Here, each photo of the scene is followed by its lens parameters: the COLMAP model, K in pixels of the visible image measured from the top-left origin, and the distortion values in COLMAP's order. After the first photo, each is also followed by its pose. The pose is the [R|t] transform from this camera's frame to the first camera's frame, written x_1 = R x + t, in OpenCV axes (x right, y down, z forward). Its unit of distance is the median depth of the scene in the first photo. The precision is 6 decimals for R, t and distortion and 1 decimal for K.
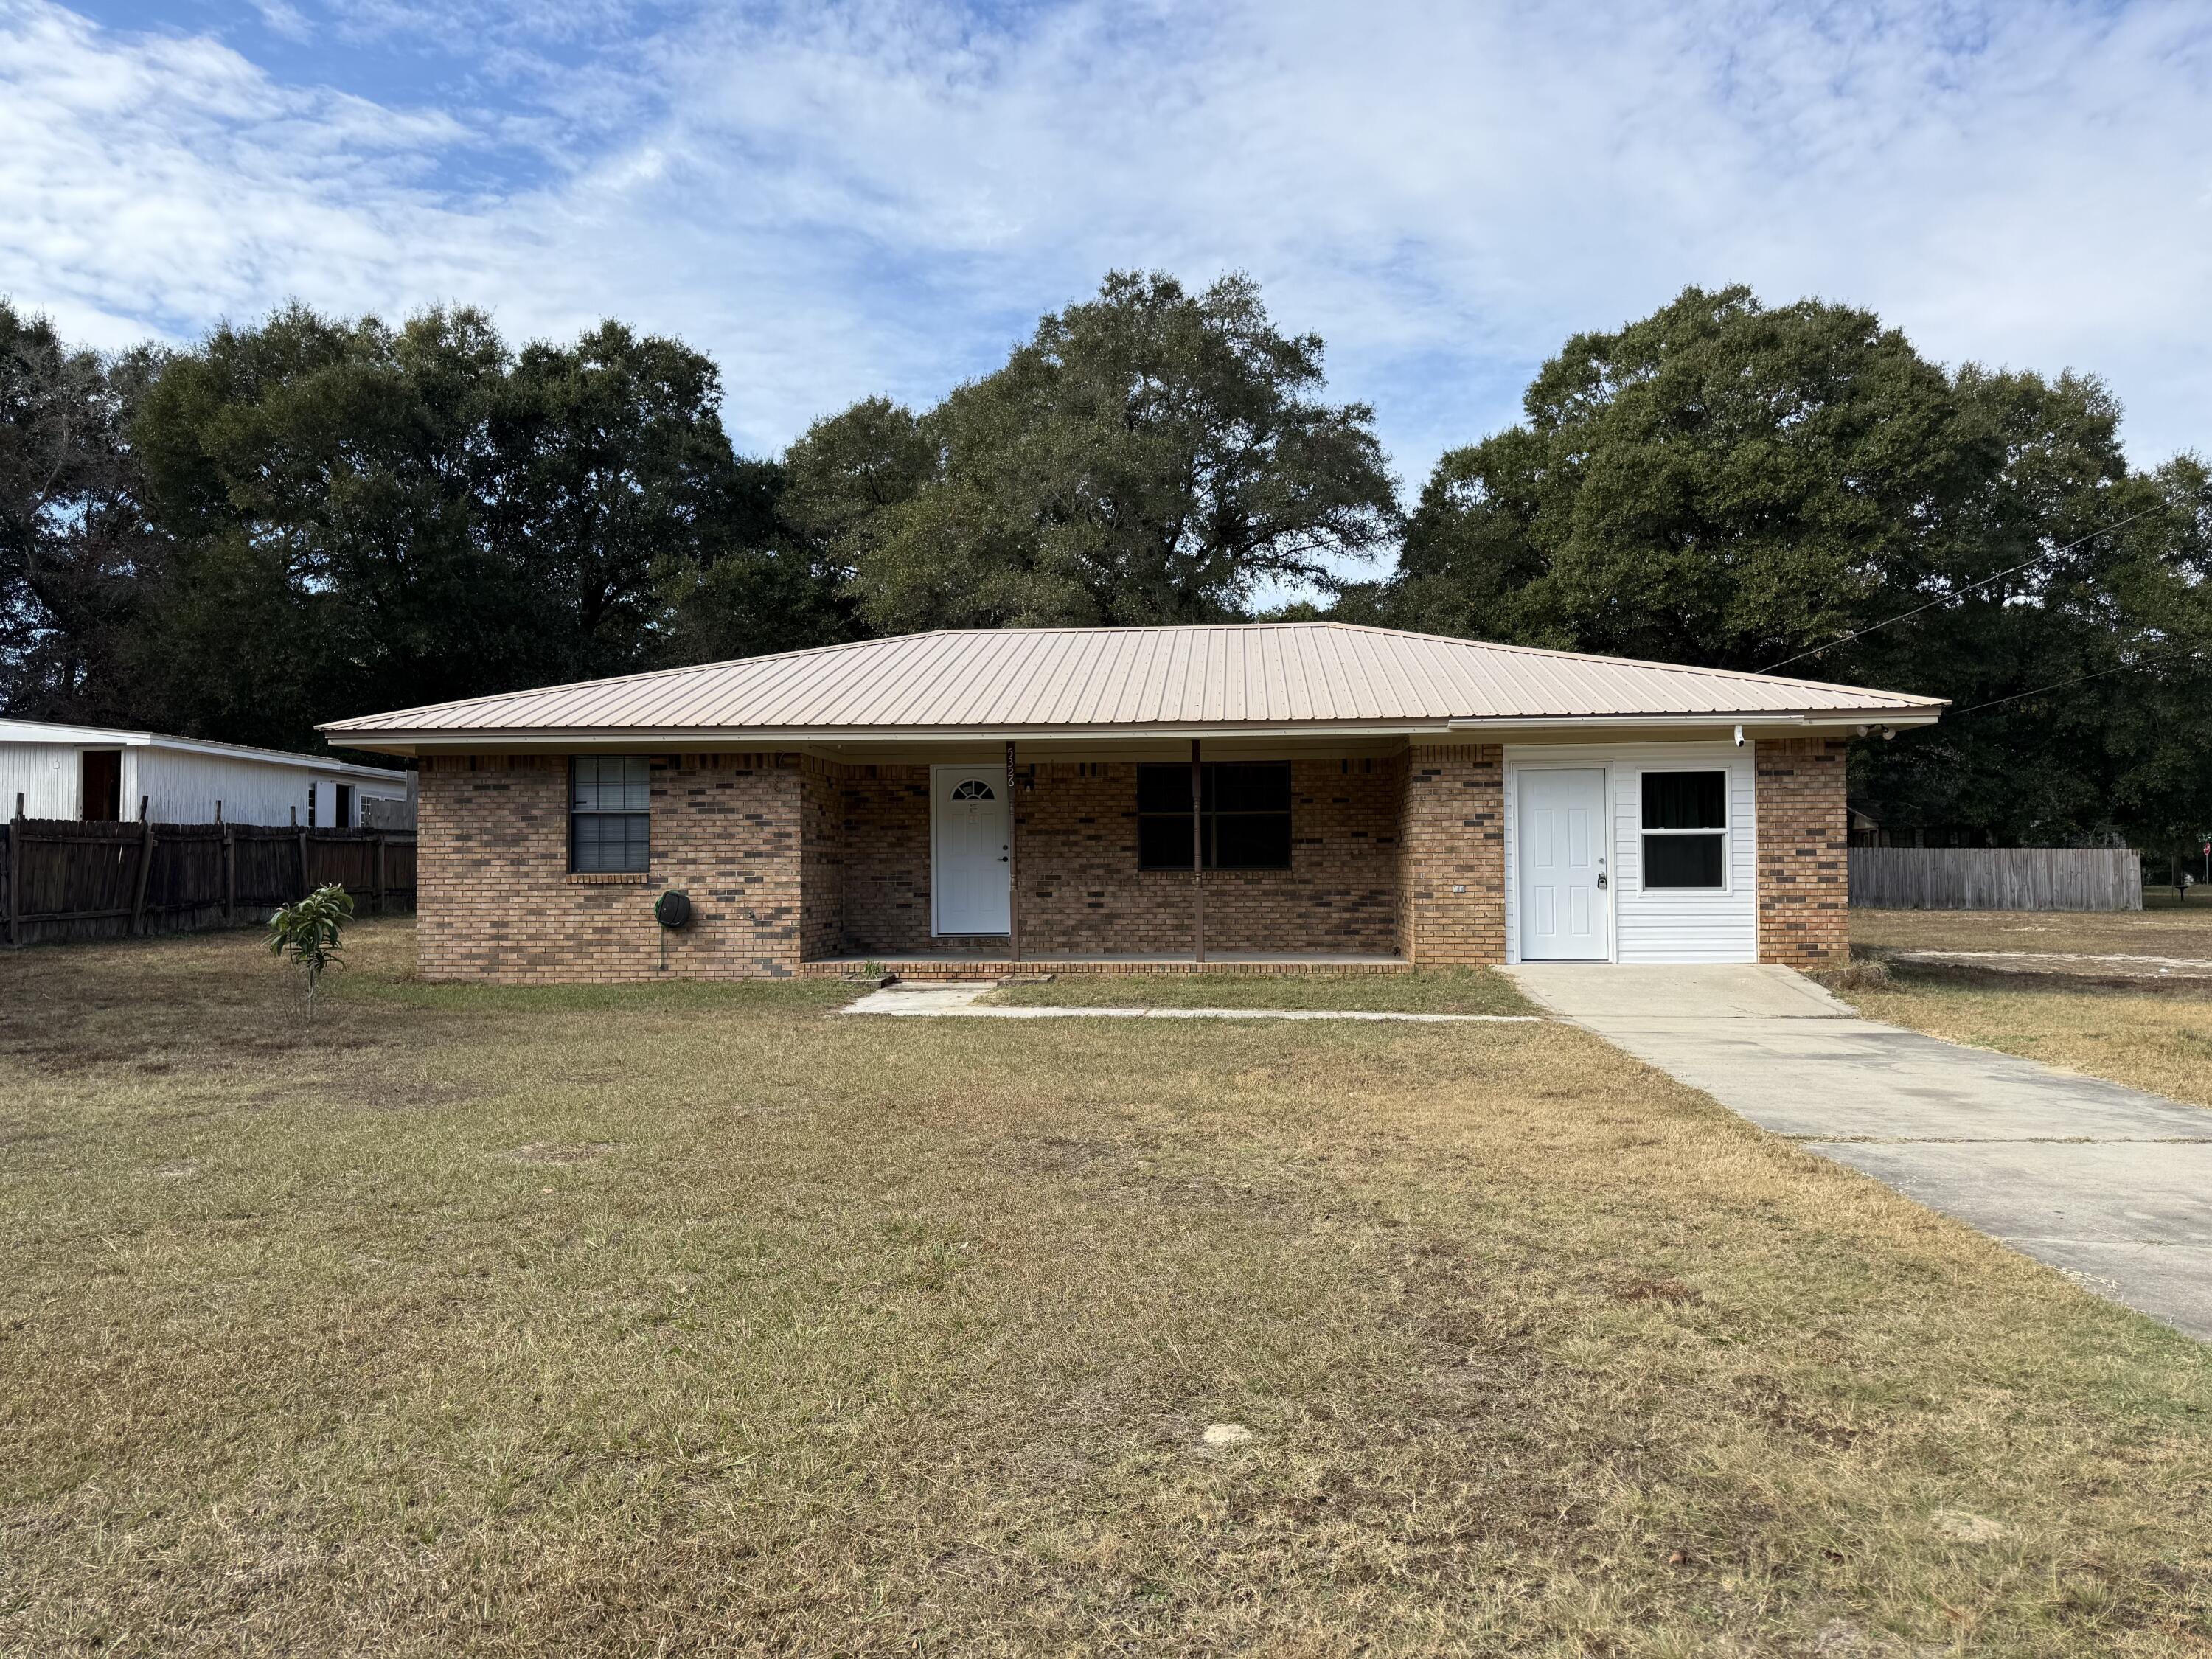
lens RADIAL K [[1541.3, 0, 1094.4], [0, 1541.3, 837.0], [0, 0, 1]] dist [0.095989, -0.127617]
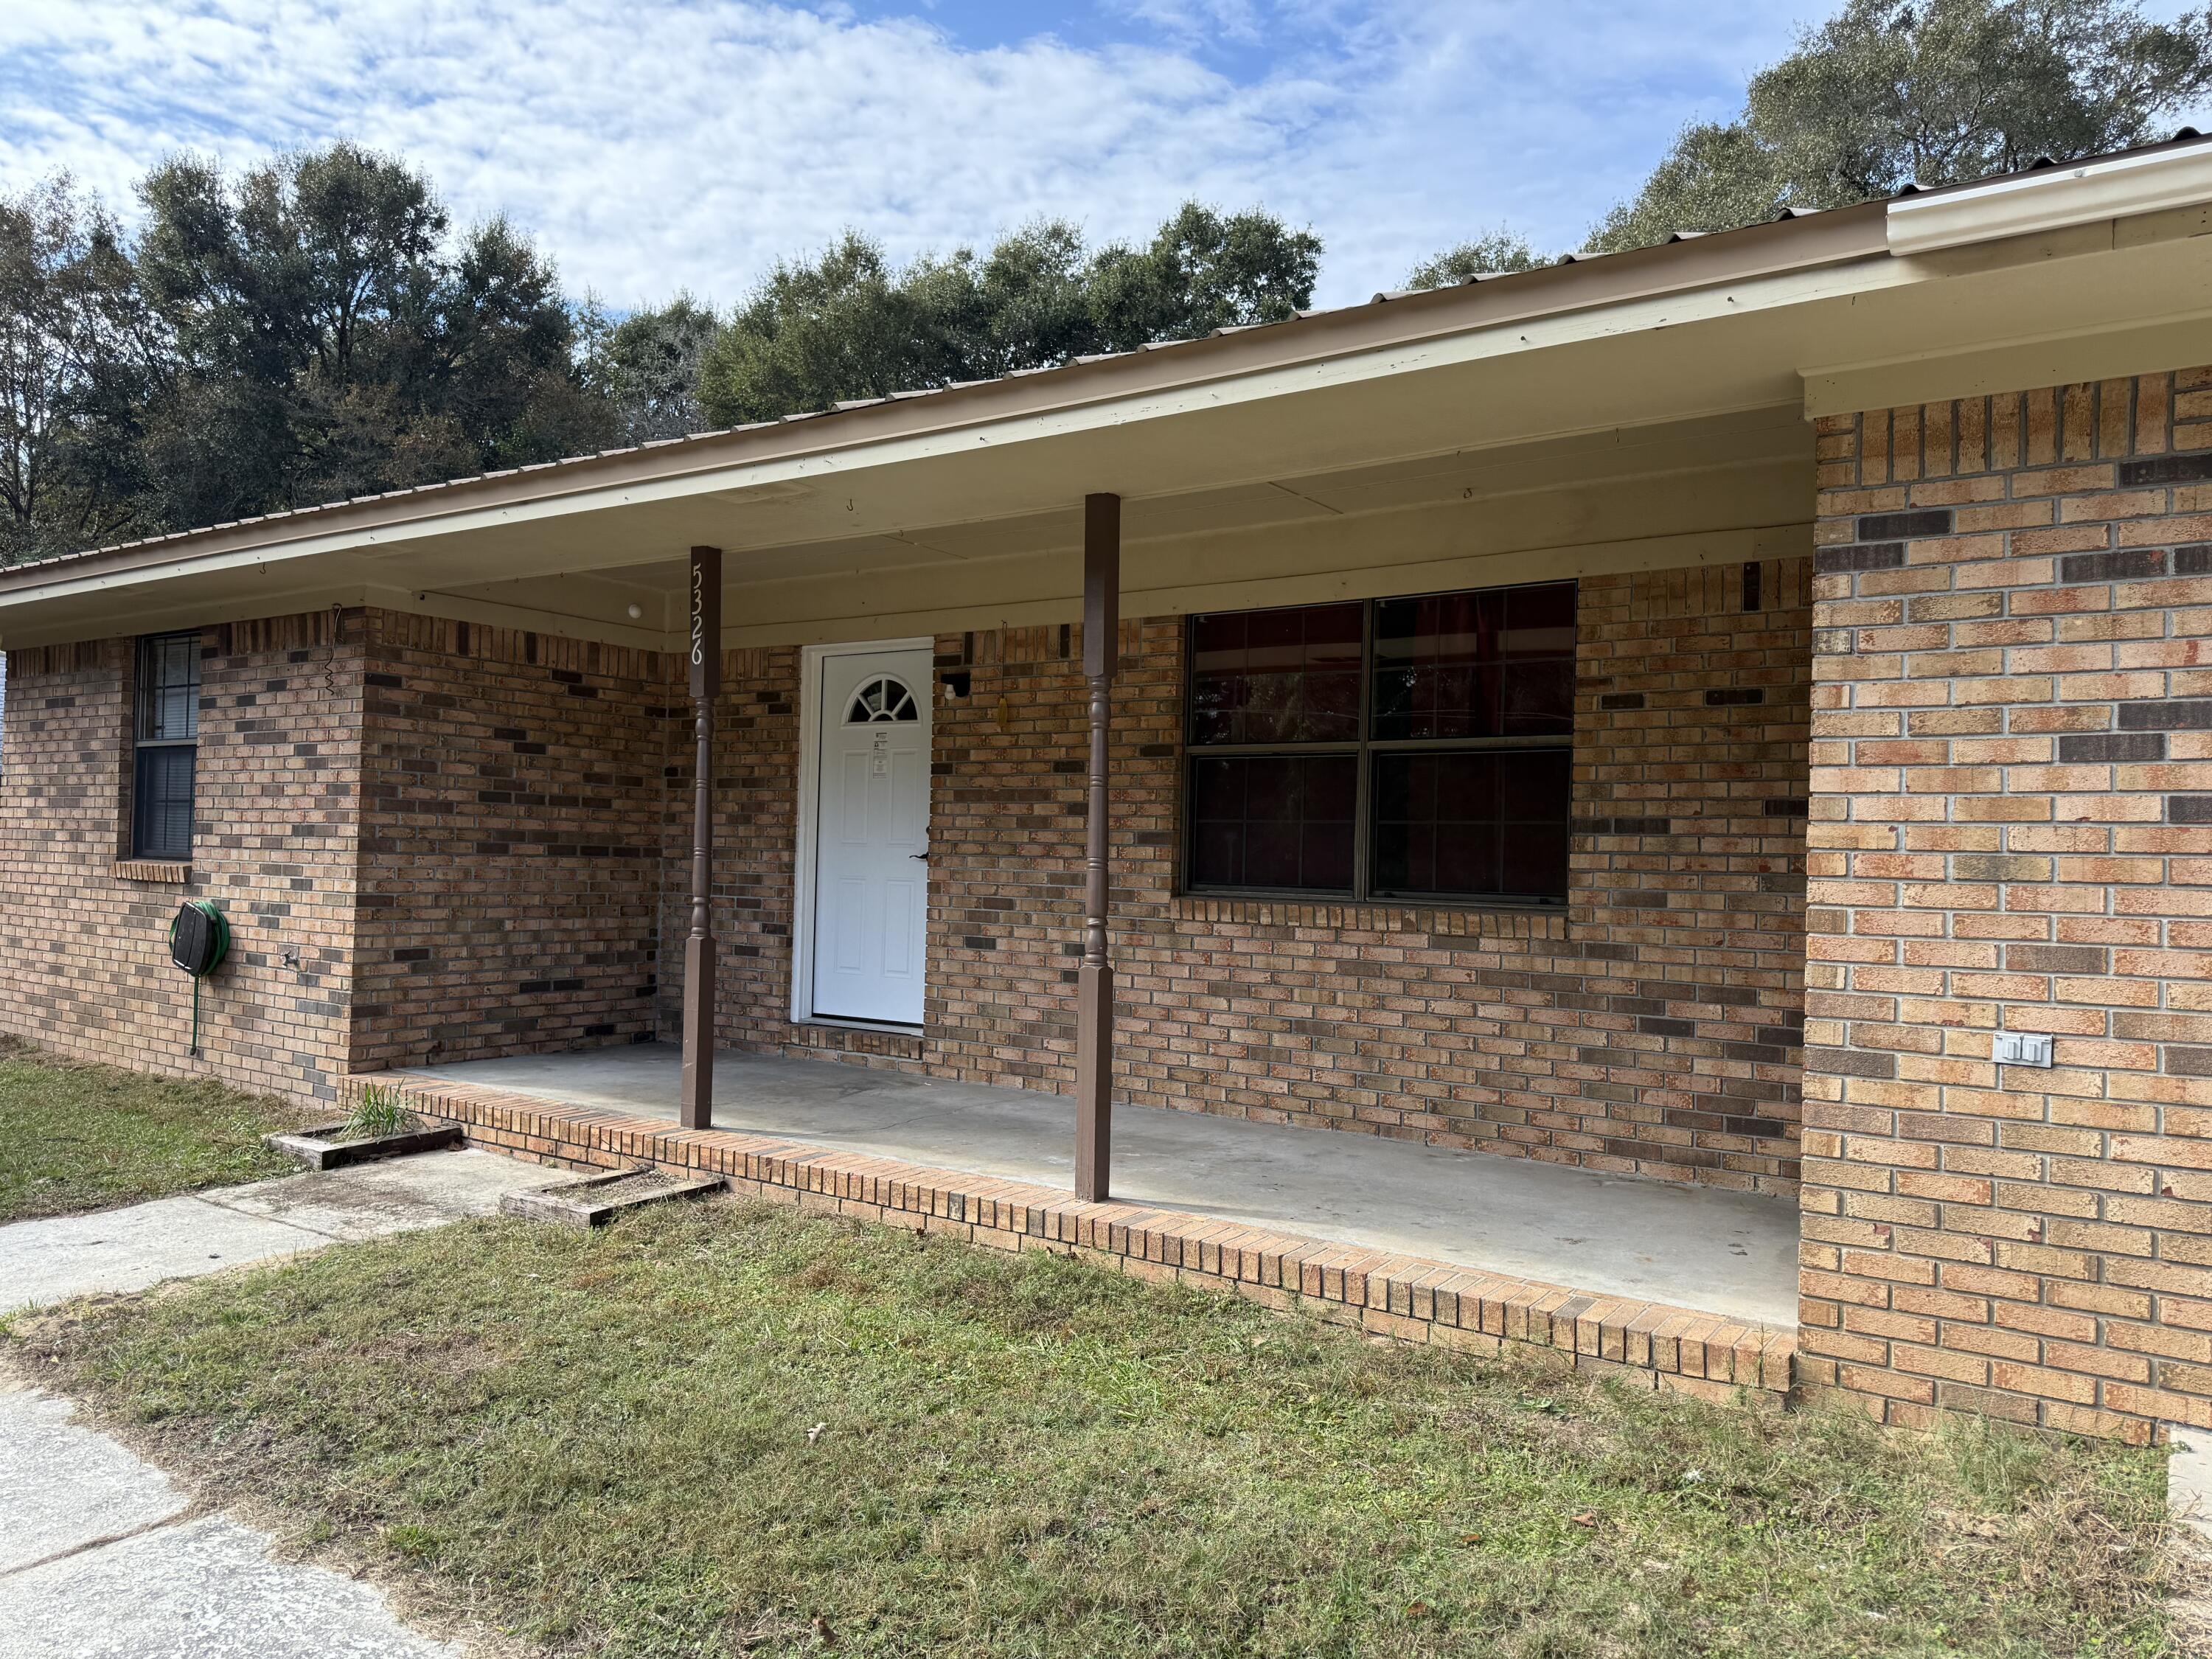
lens RADIAL K [[1541.3, 0, 1094.4], [0, 1541.3, 837.0], [0, 0, 1]] dist [0.095989, -0.127617]
pose [[0.859047, 0.021922, -0.511427, 0.226885], [-0.019039, 0.999760, 0.010874, 0.003587], [0.511542, 0.000395, 0.859258, 0.717337]]
